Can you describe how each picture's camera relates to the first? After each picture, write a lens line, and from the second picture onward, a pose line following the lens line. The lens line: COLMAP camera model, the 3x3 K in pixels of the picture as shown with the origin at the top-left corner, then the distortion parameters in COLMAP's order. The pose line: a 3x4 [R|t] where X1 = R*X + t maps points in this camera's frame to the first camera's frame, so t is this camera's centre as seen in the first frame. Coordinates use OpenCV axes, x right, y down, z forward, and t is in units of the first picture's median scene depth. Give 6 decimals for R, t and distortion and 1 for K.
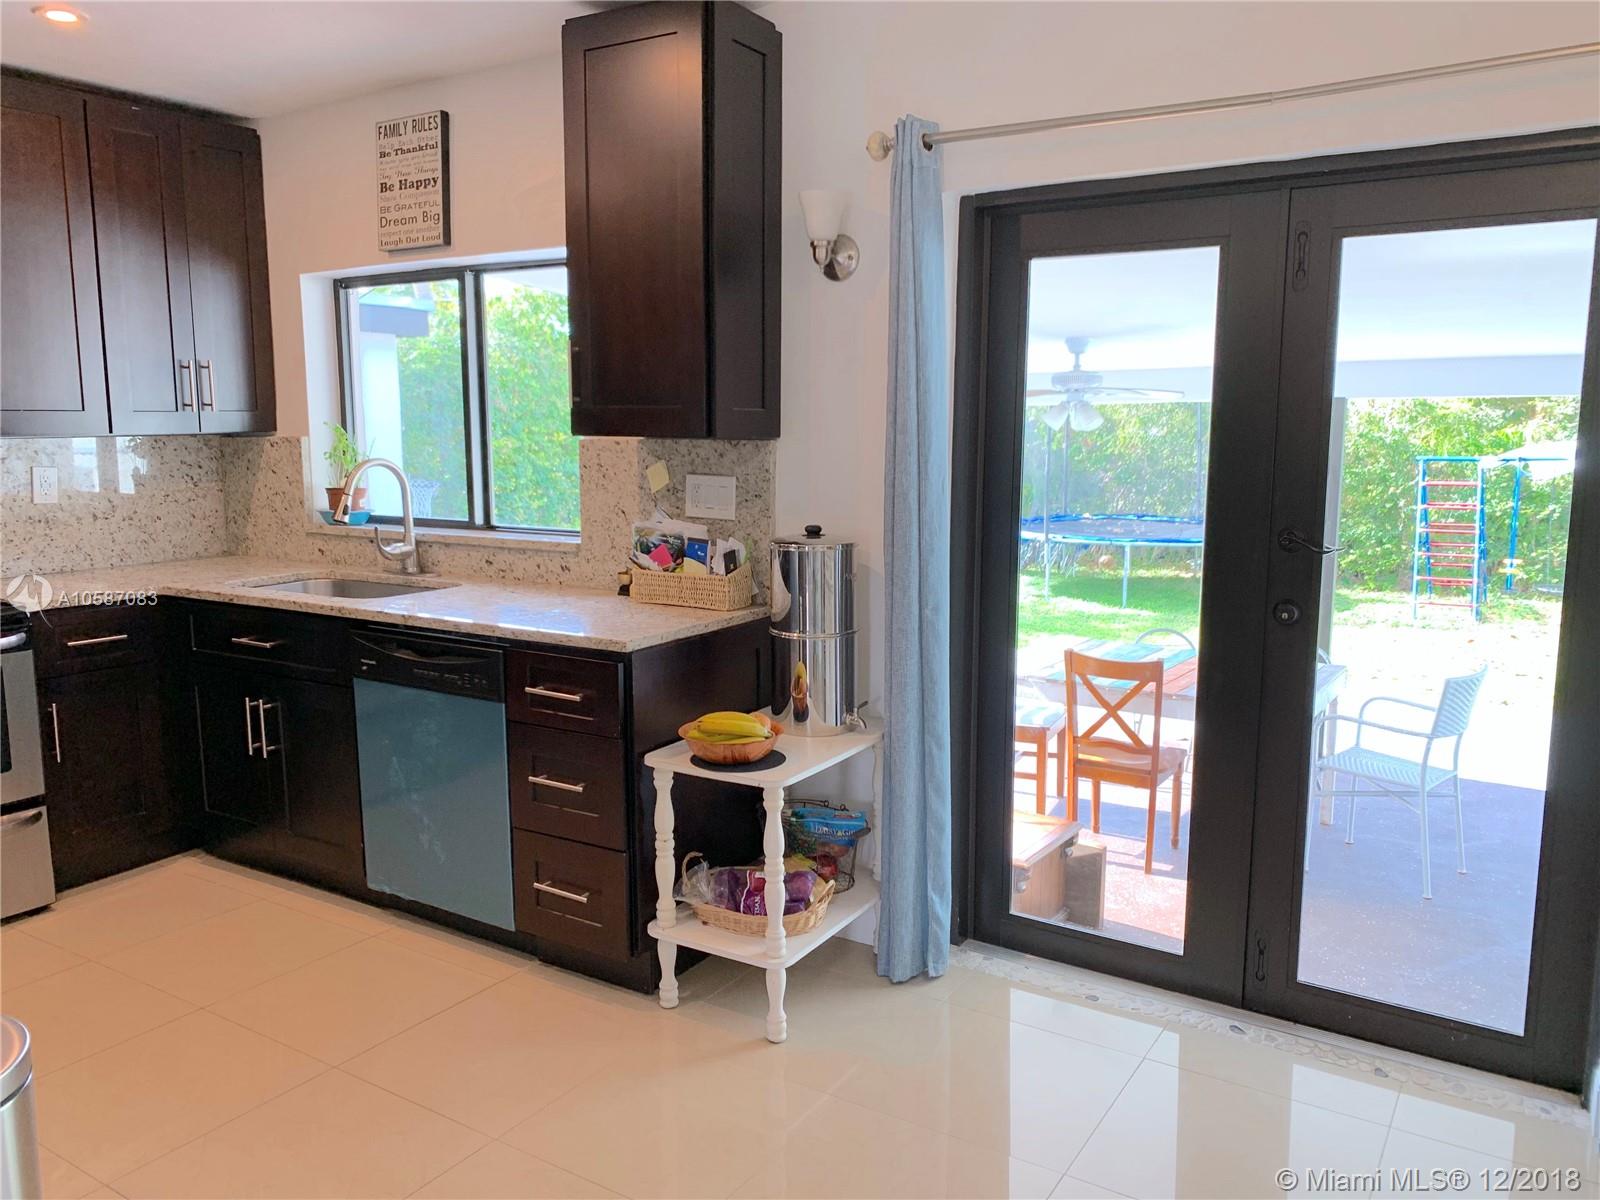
lens RADIAL K [[1210.2, 0, 804.9], [0, 1210.2, 588.4], [0, 0, 1]] dist [0.119658, -0.182364]
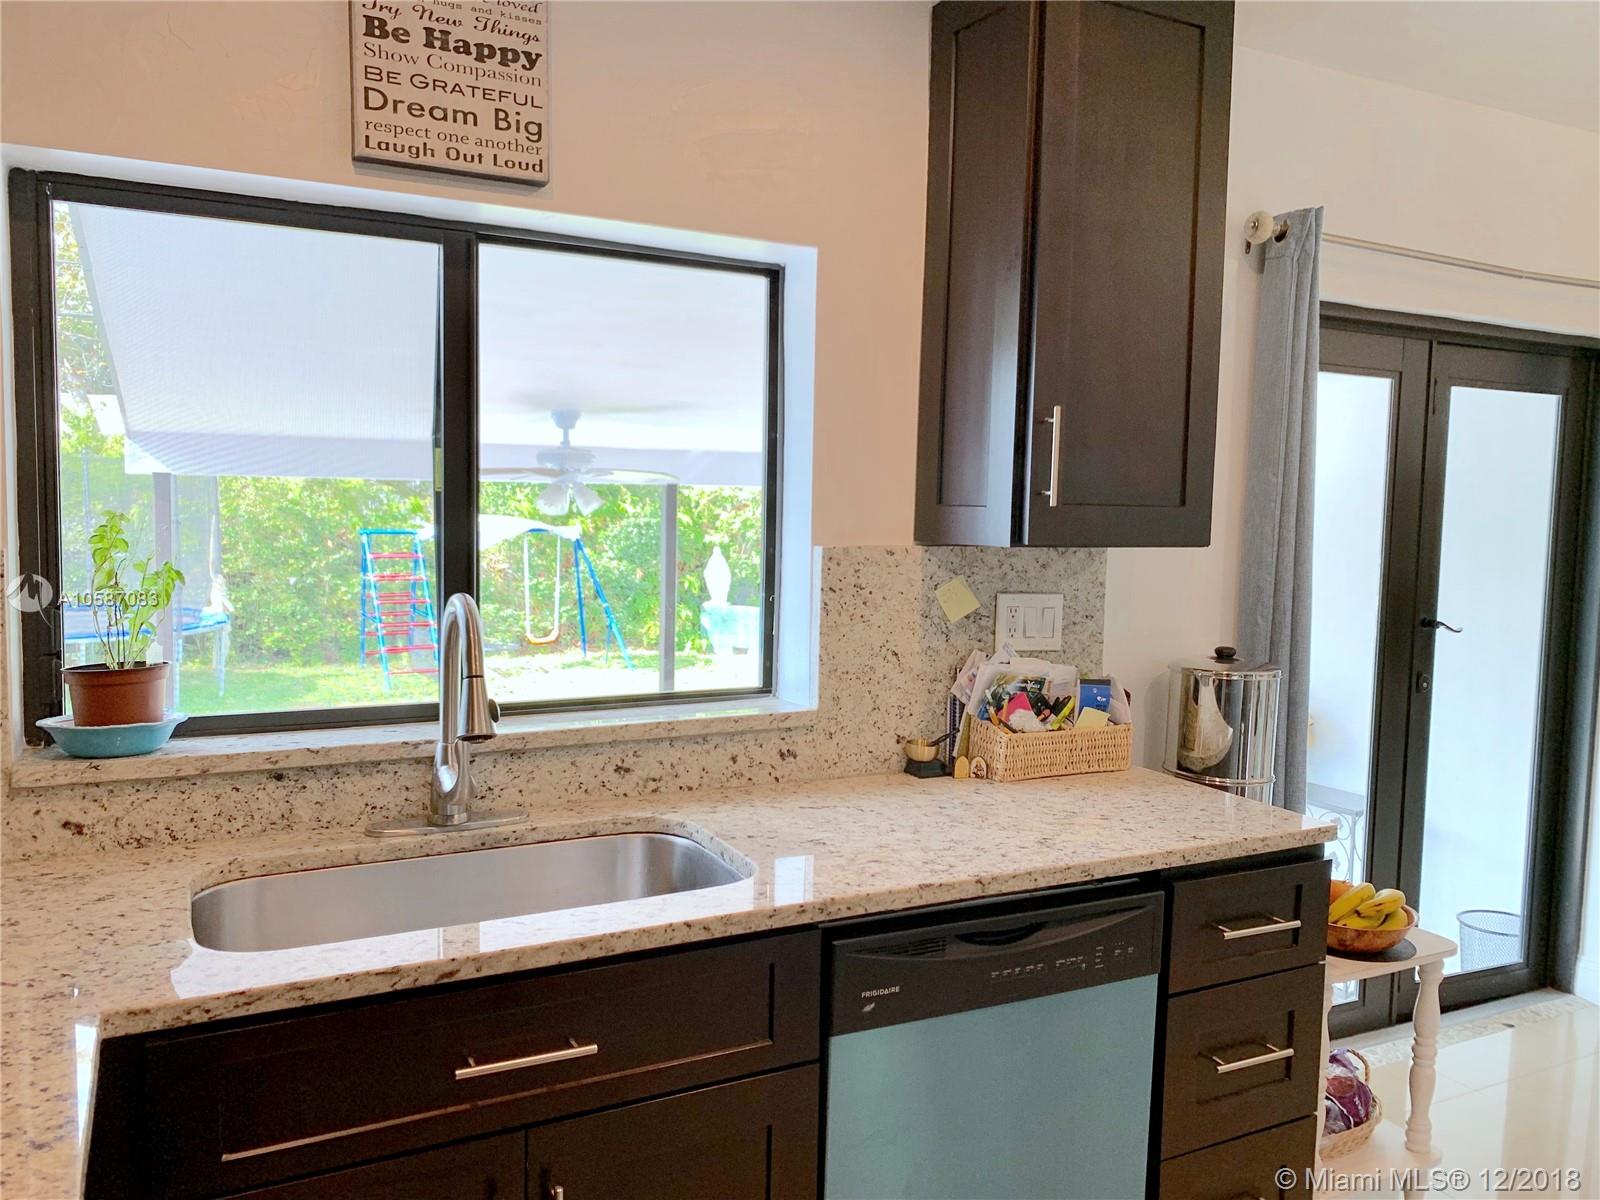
lens RADIAL K [[1210.2, 0, 804.9], [0, 1210.2, 588.4], [0, 0, 1]] dist [0.119658, -0.182364]
pose [[0.505301, -0.049915, 0.861498, -0.730514], [0.095297, 0.995447, 0.001781, -0.102240], [-0.857665, 0.081198, 0.507757, 0.680533]]
